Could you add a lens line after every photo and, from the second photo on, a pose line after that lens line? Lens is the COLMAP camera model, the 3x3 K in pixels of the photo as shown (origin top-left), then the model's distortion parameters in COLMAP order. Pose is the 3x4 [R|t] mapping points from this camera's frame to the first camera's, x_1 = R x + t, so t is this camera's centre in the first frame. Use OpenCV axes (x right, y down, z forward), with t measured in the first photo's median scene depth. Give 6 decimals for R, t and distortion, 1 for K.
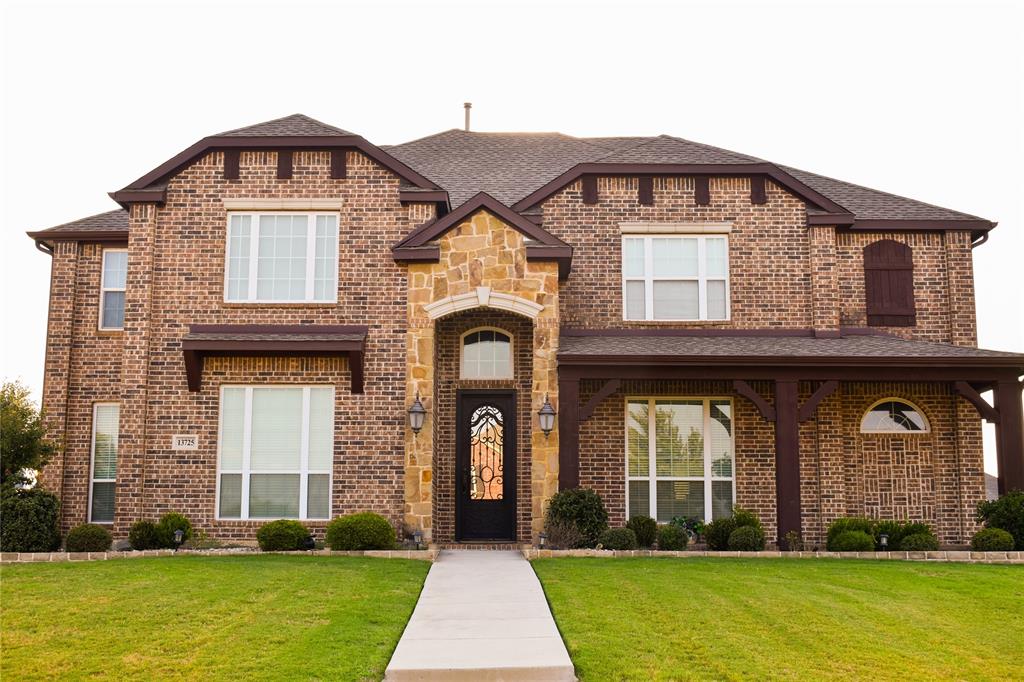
lens RADIAL K [[1263.4, 0, 512.5], [0, 1263.4, 340.0], [0, 0, 1]] dist [0.005813, 0.000000]
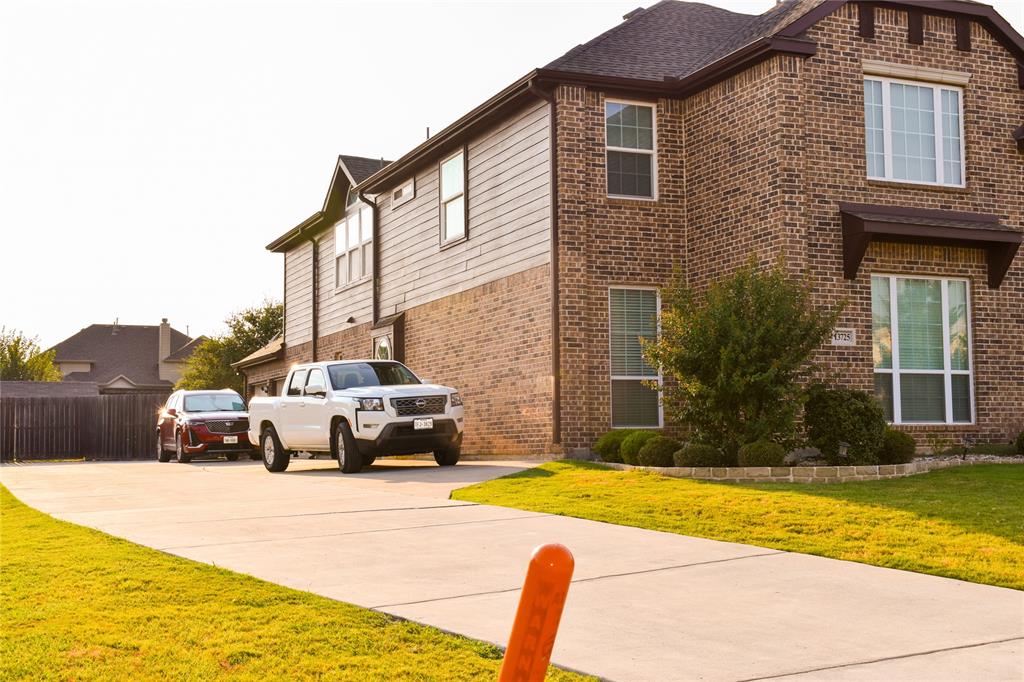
lens RADIAL K [[1368.7, 0, 511.7], [0, 1368.7, 341.8], [0, 0, 1]] dist [-0.016851, 0.000000]
pose [[0.907821, 0.020971, 0.418834, -0.848633], [-0.056769, 0.995701, 0.073191, 0.027538], [-0.415499, -0.090221, 0.905108, 0.231712]]
